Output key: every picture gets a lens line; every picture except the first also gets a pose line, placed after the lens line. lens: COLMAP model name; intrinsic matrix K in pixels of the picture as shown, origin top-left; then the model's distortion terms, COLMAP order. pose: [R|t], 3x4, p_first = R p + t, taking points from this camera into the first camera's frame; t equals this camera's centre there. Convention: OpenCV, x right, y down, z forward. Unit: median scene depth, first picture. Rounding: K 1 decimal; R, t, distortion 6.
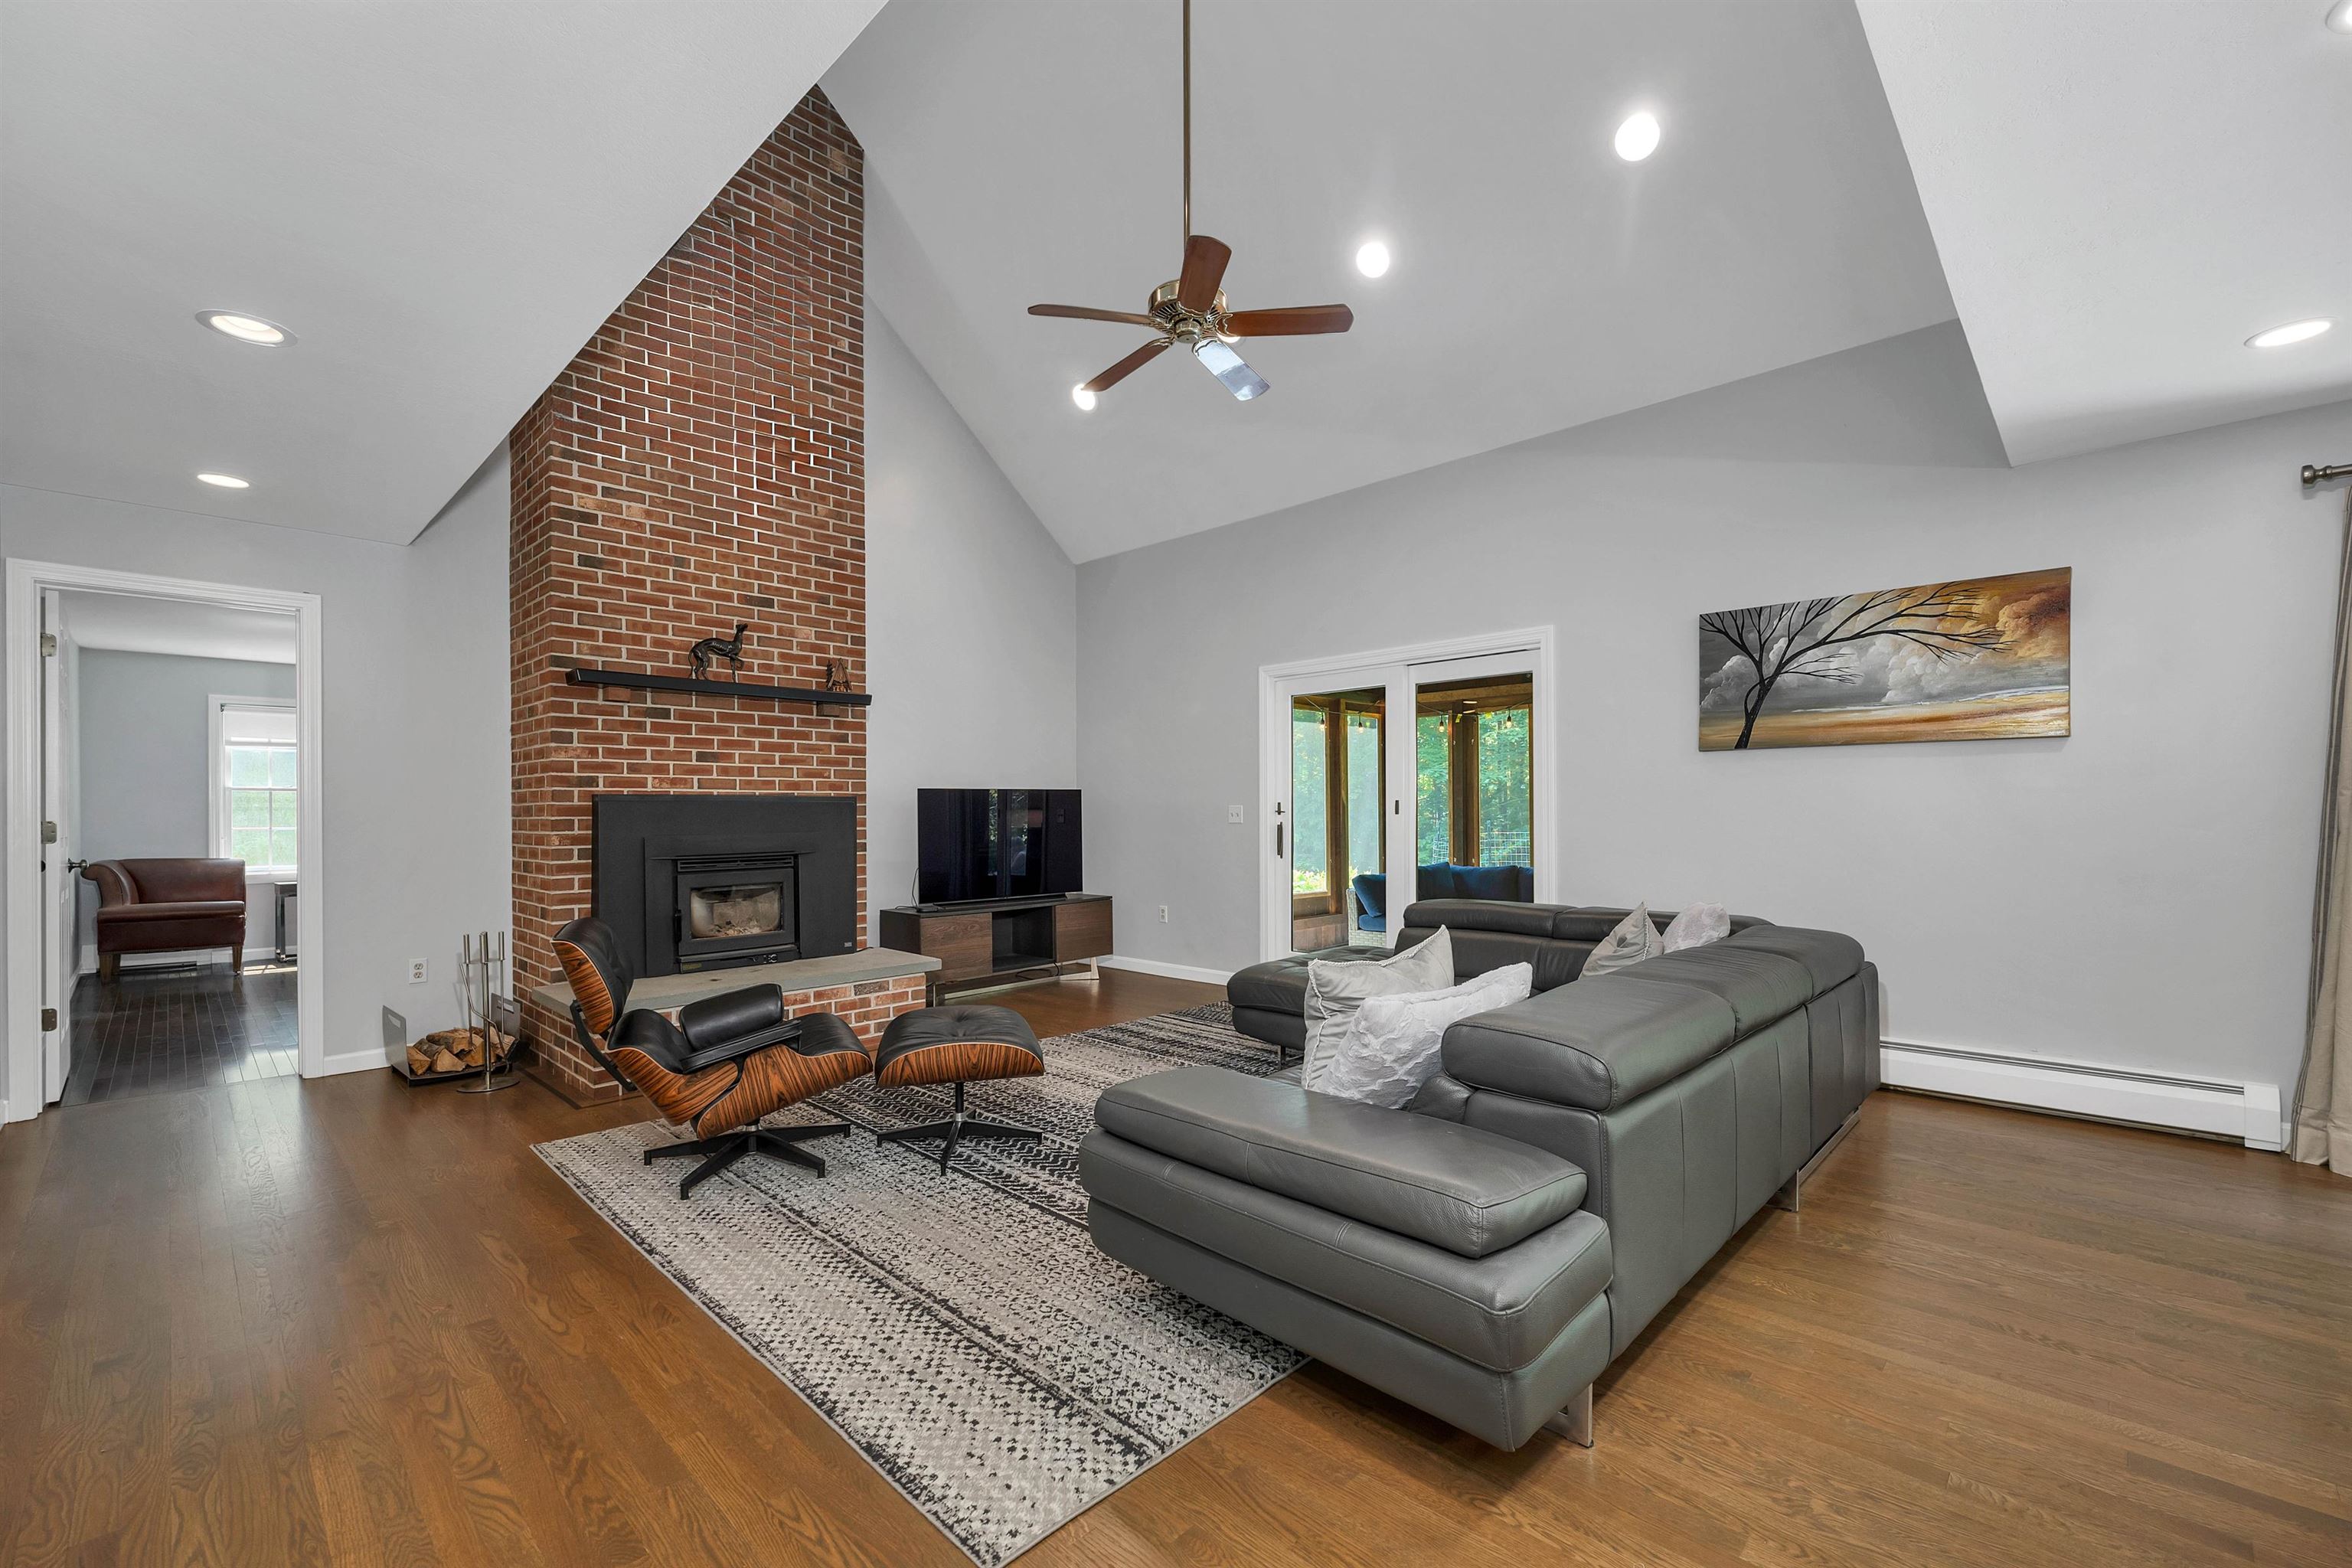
lens RADIAL K [[970.2, 0, 1162.3], [0, 970.2, 811.8], [0, 0, 1]] dist [0.000202, 0.000970]
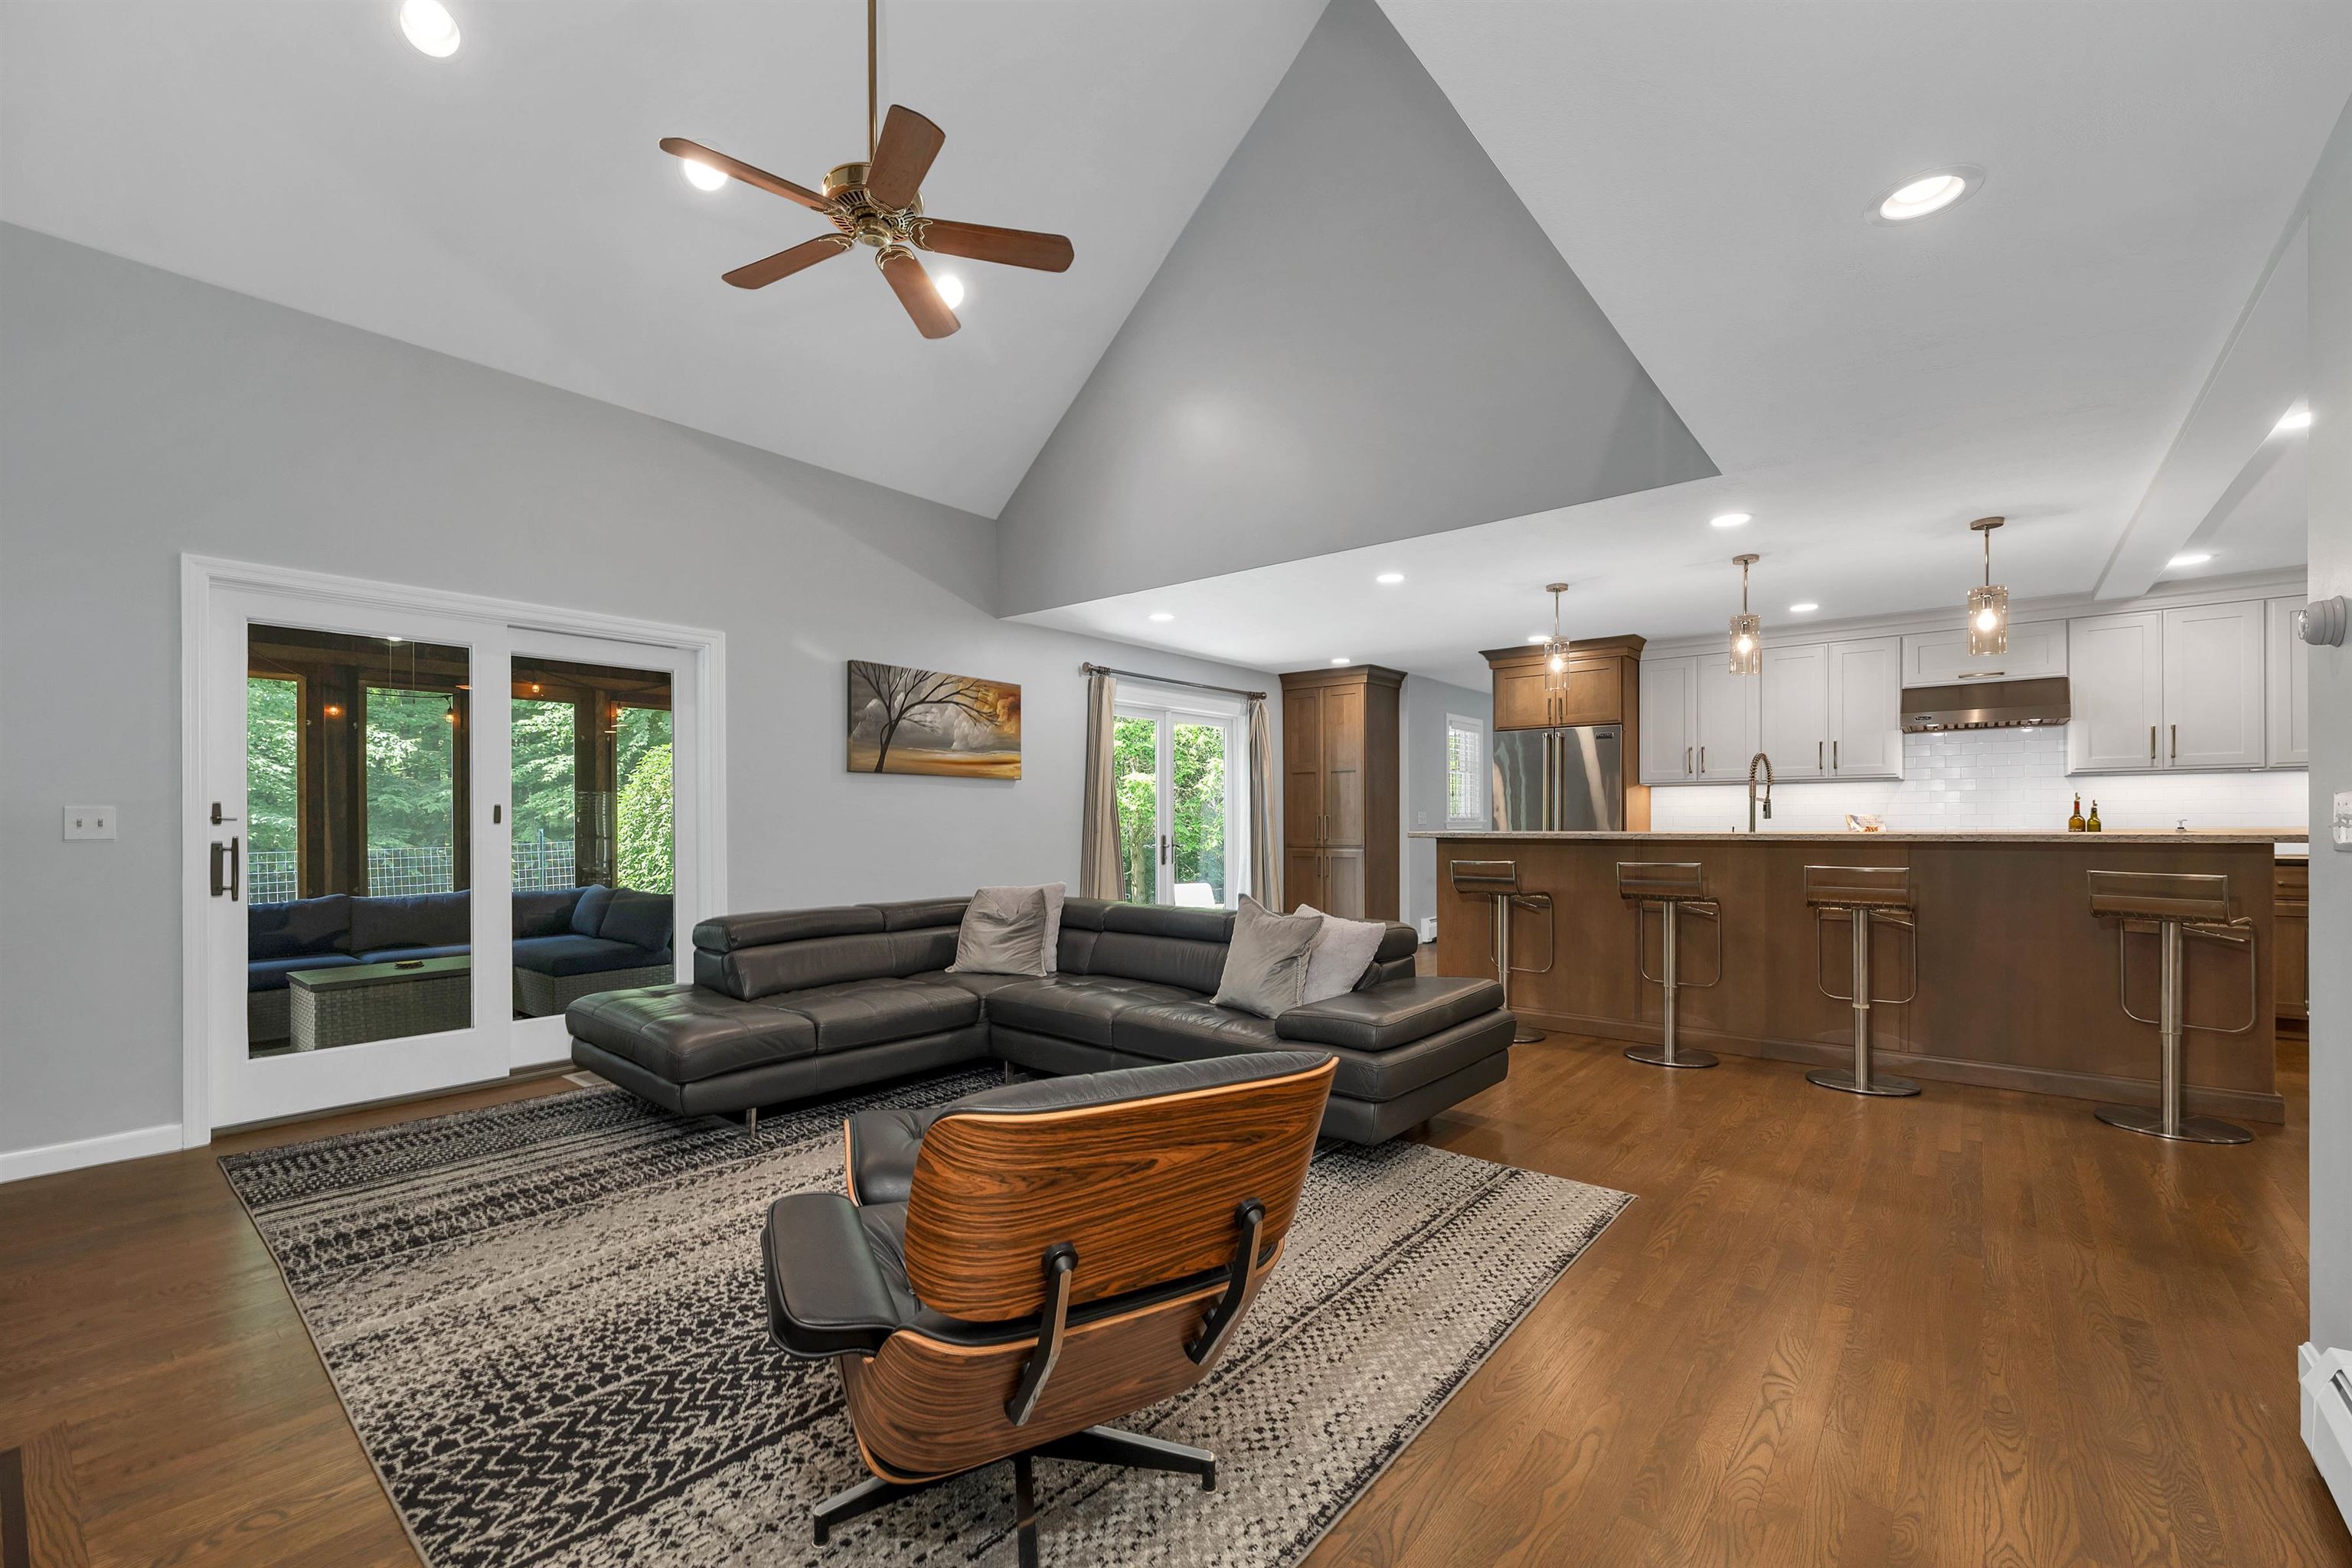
lens RADIAL K [[970.2, 0, 1180.6], [0, 970.2, 786.8], [0, 0, 1]] dist [0.000202, 0.000970]
pose [[-0.087827, 0.041765, 0.995260, -0.670080], [0.002197, 0.999126, -0.041733, 0.008312], [-0.996133, -0.001479, -0.087842, 0.667225]]
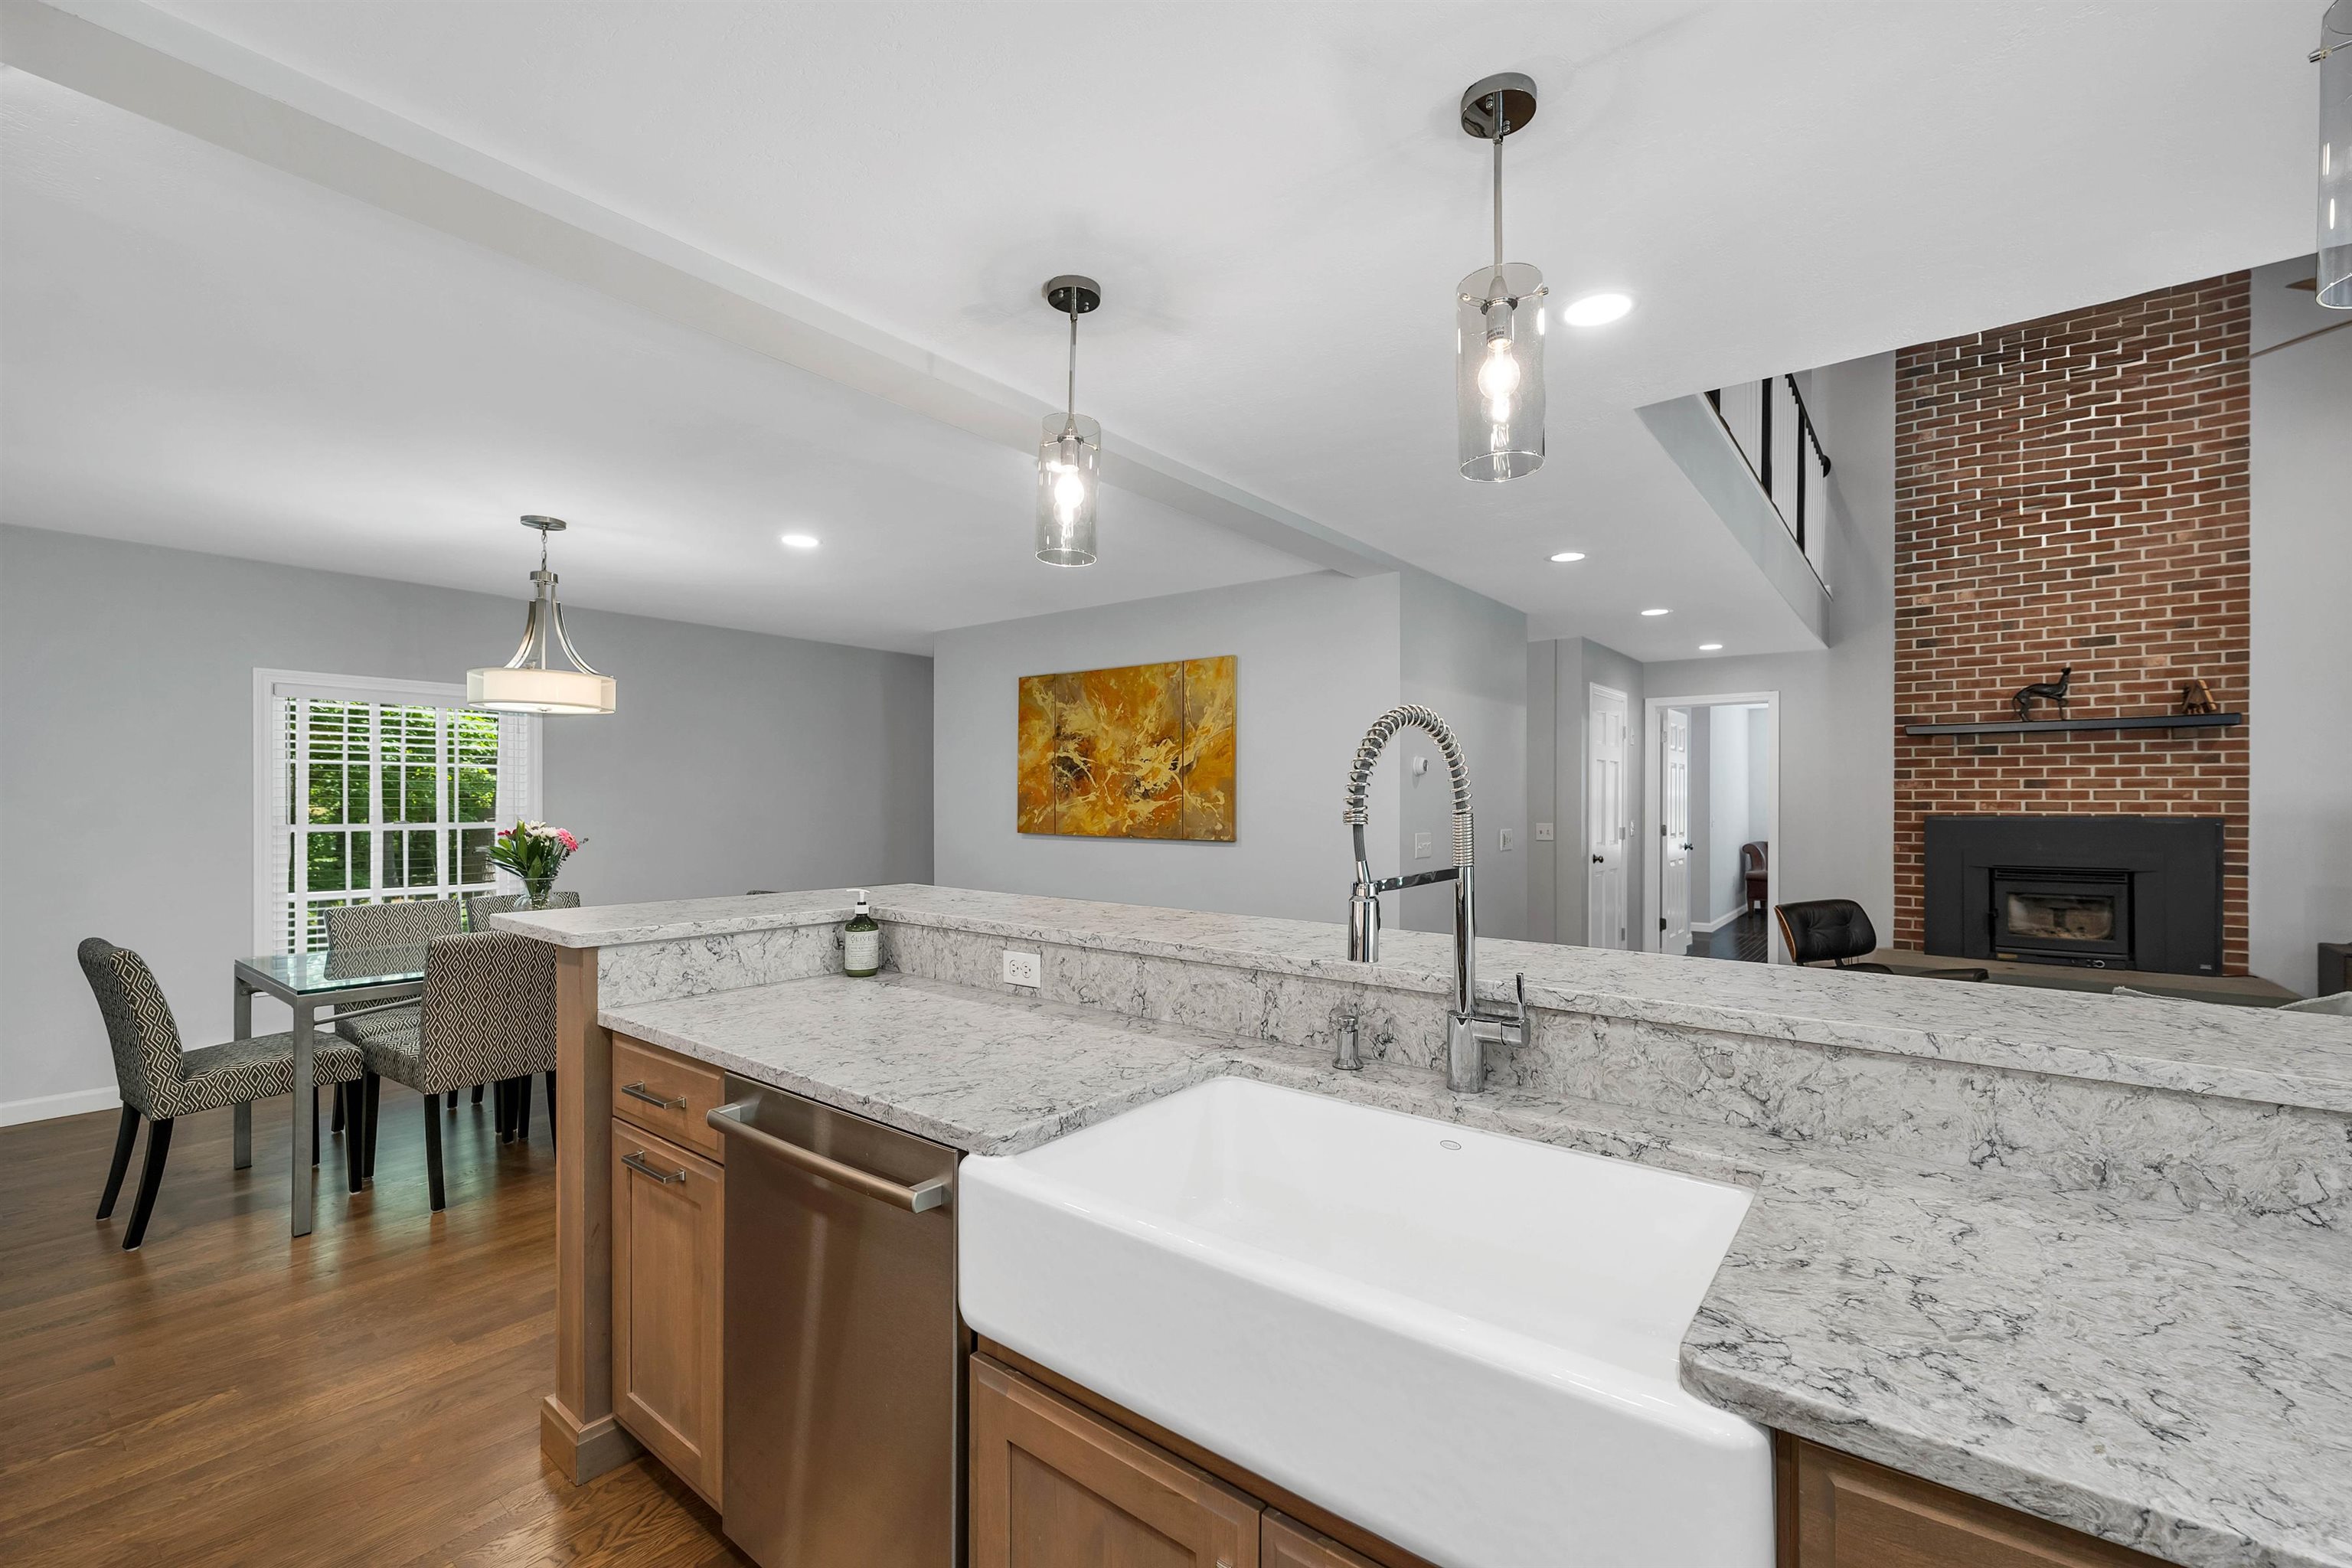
lens RADIAL K [[970.2, 0, 1178.9], [0, 970.2, 804.4], [0, 0, 1]] dist [0.000202, 0.000970]
pose [[0.111158, 0.011303, -0.993738, 0.624494], [0.001866, 0.999931, 0.011582, -0.048933], [0.993801, -0.003141, 0.111130, -0.183786]]
